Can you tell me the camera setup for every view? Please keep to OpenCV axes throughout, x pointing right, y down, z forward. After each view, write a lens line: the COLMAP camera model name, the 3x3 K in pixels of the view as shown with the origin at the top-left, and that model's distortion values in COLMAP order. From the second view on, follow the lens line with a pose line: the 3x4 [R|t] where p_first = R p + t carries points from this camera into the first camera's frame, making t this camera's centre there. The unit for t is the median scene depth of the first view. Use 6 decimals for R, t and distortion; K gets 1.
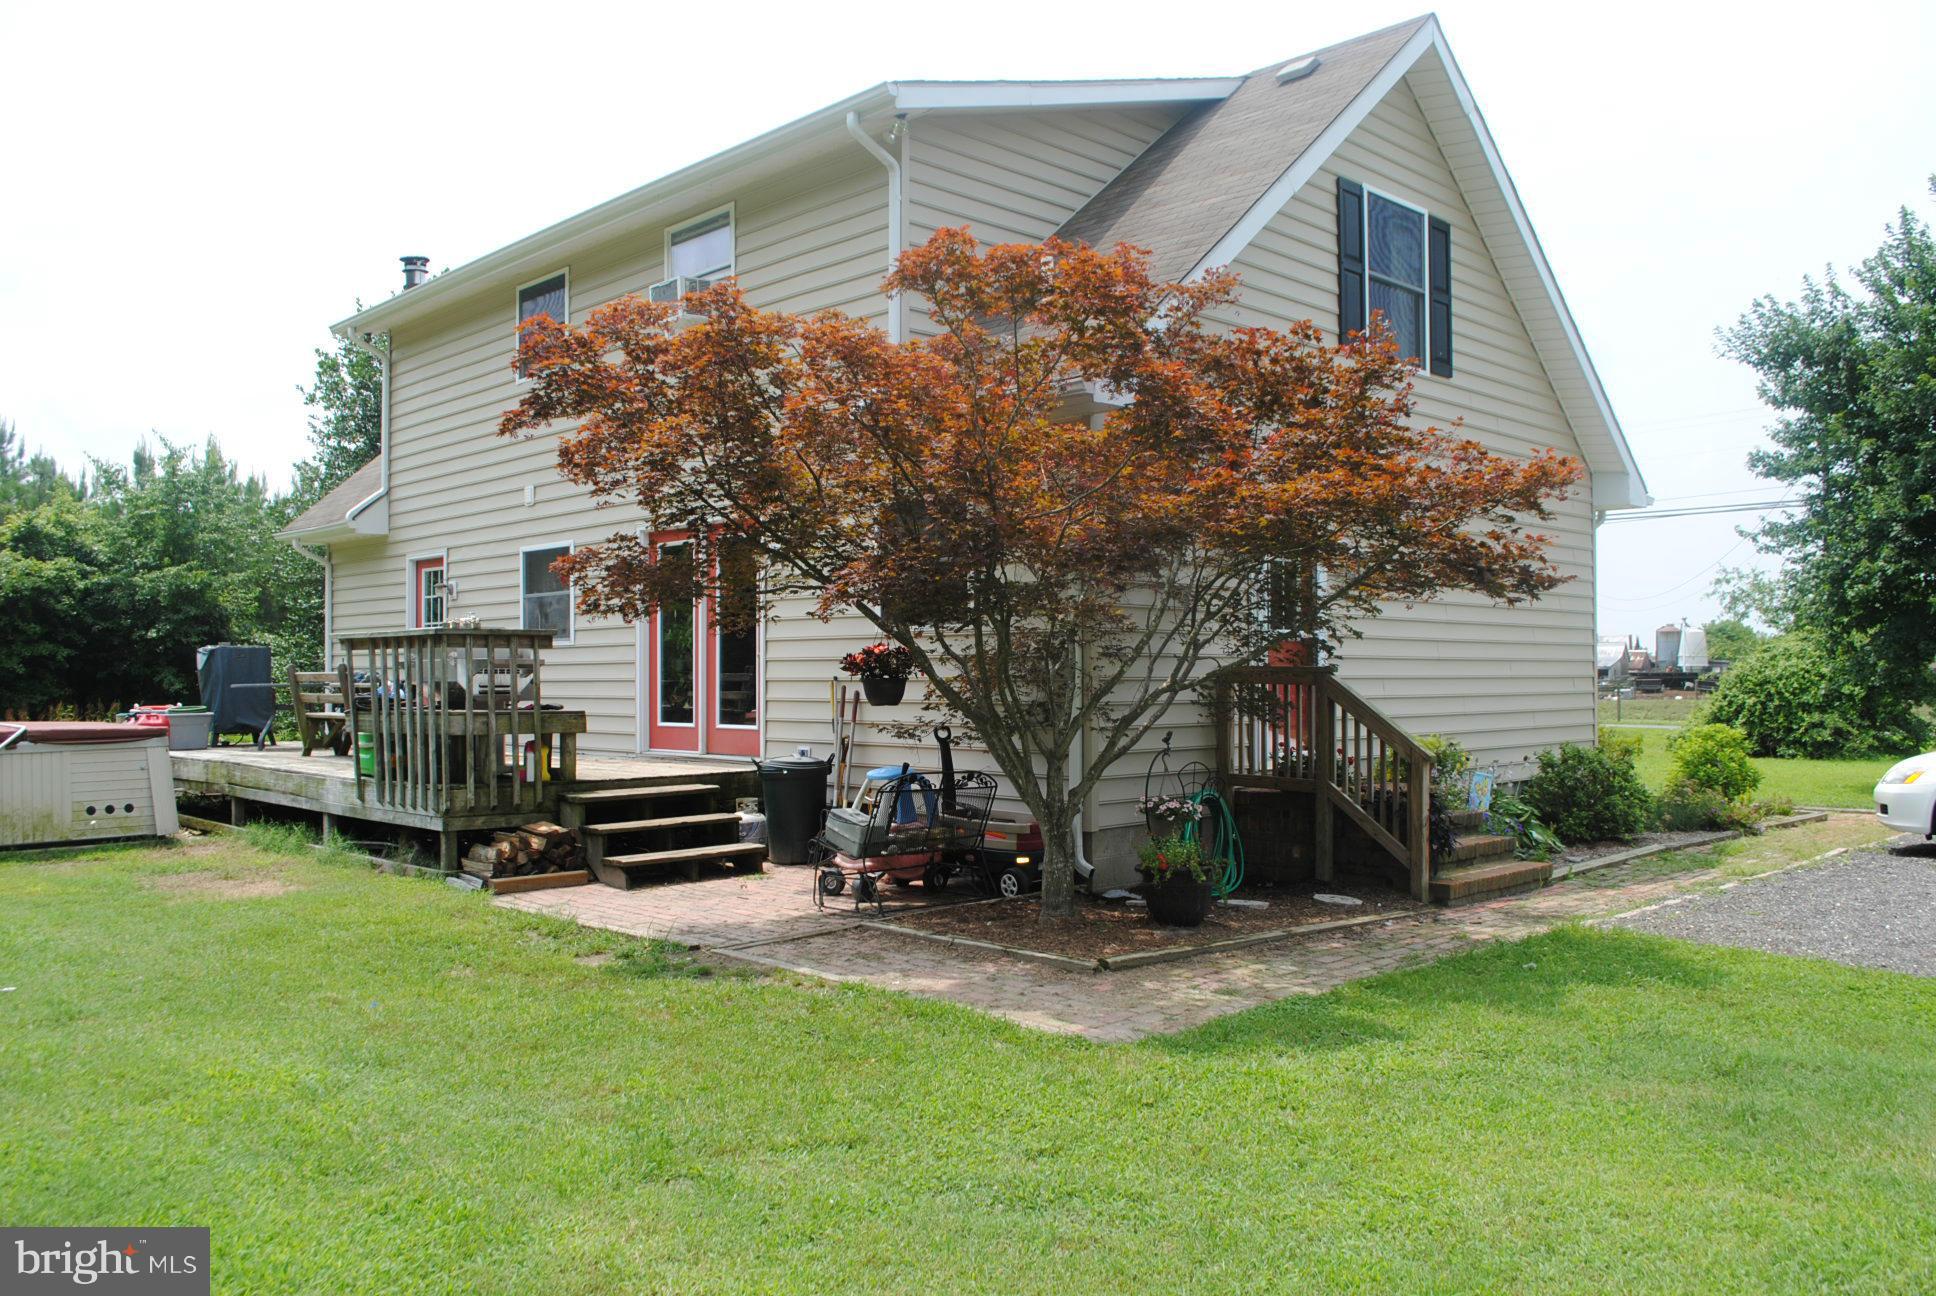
lens RADIAL K [[1528.3, 0, 964.3], [0, 1528.3, 656.5], [0, 0, 1]] dist [-0.079849, 0.009541]
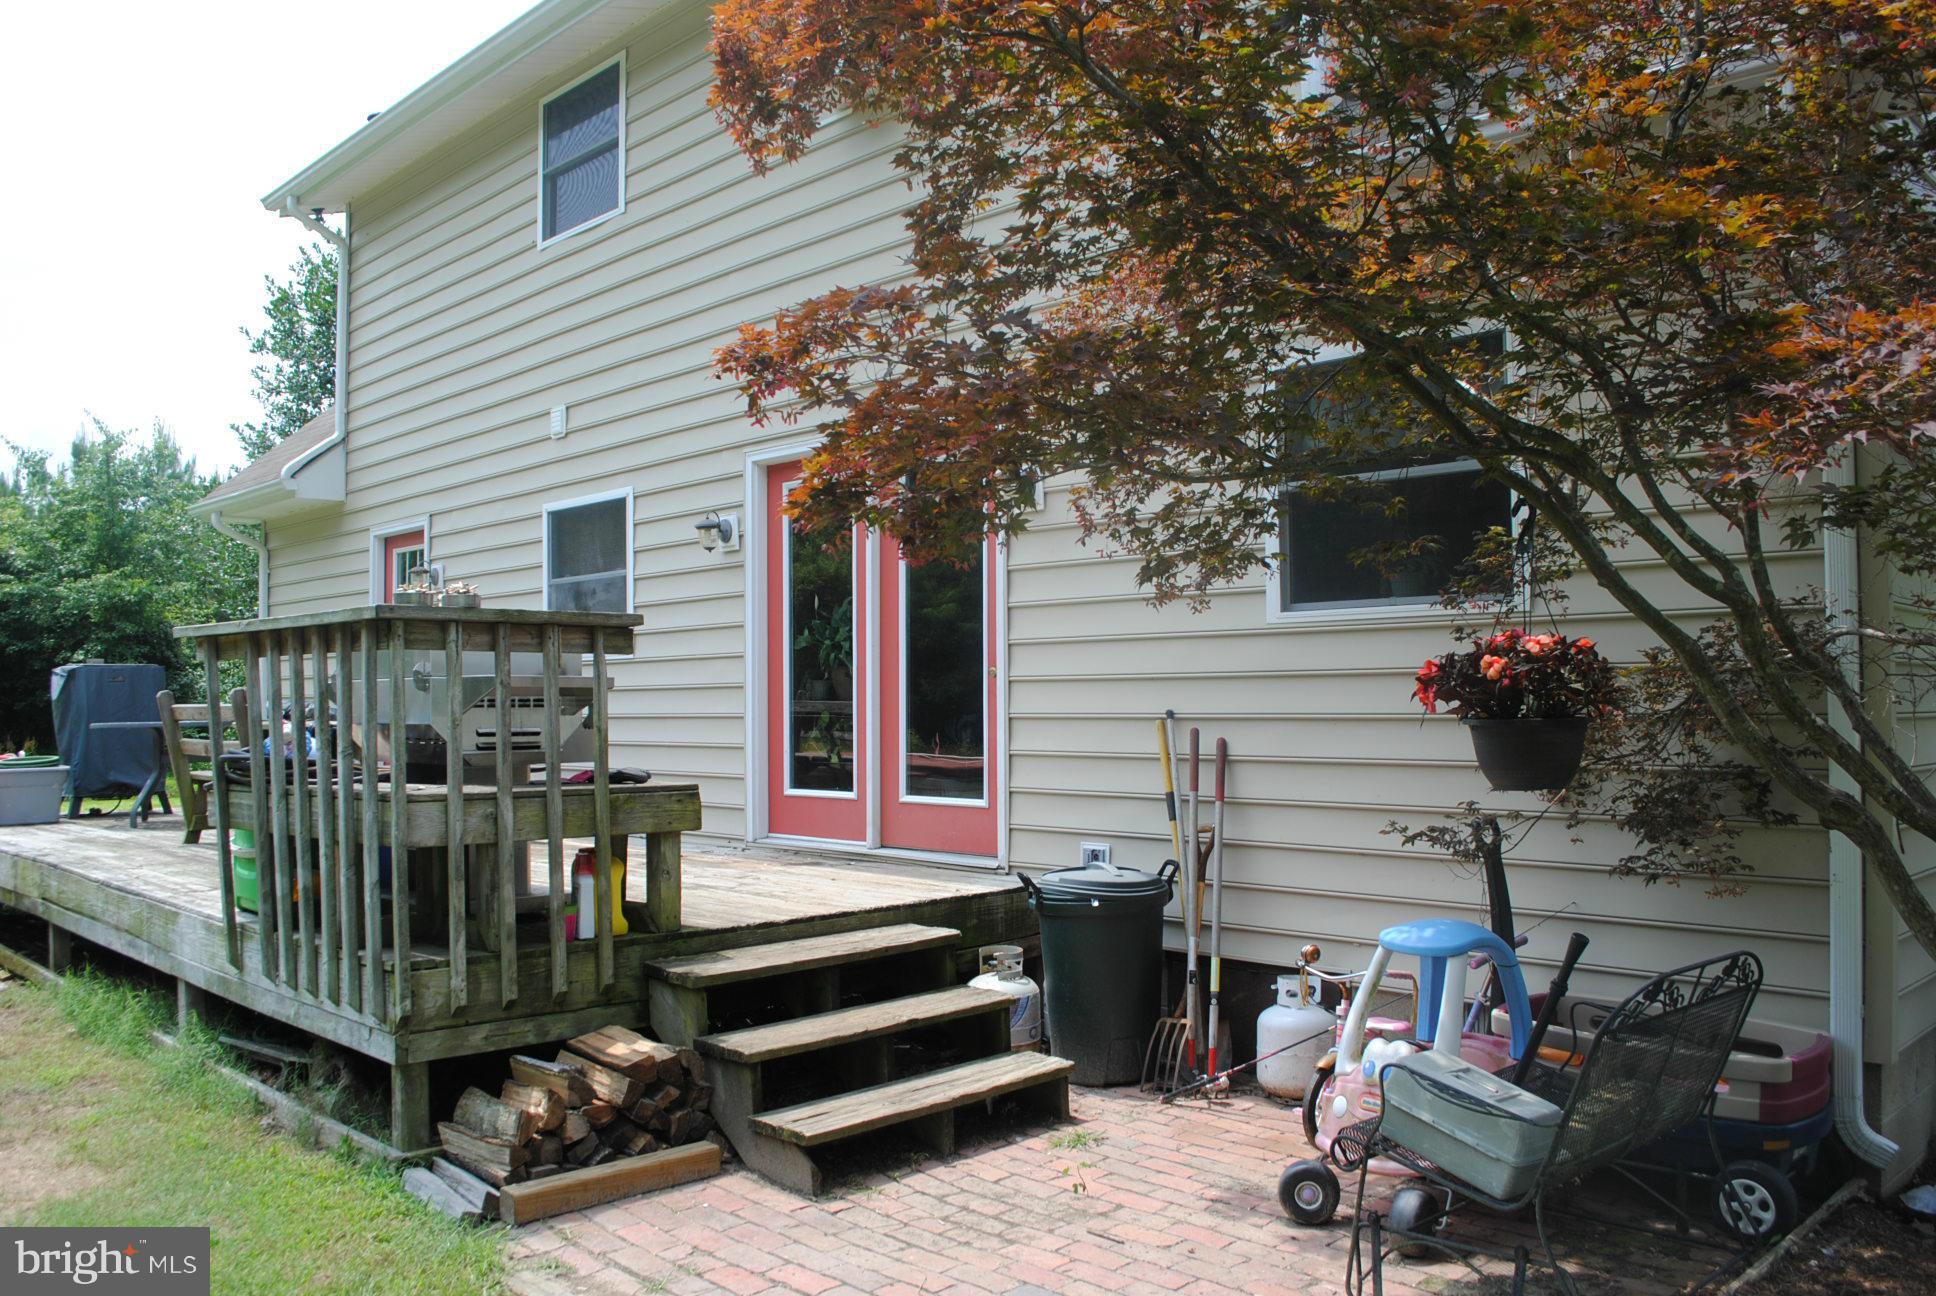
lens RADIAL K [[1528.3, 0, 967.2], [0, 1528.3, 662.7], [0, 0, 1]] dist [-0.079849, 0.009541]
pose [[0.999993, -0.003146, 0.001921, -0.164903], [0.003173, 0.999892, -0.014336, 0.004524], [-0.001875, 0.014342, 0.999895, 0.517375]]
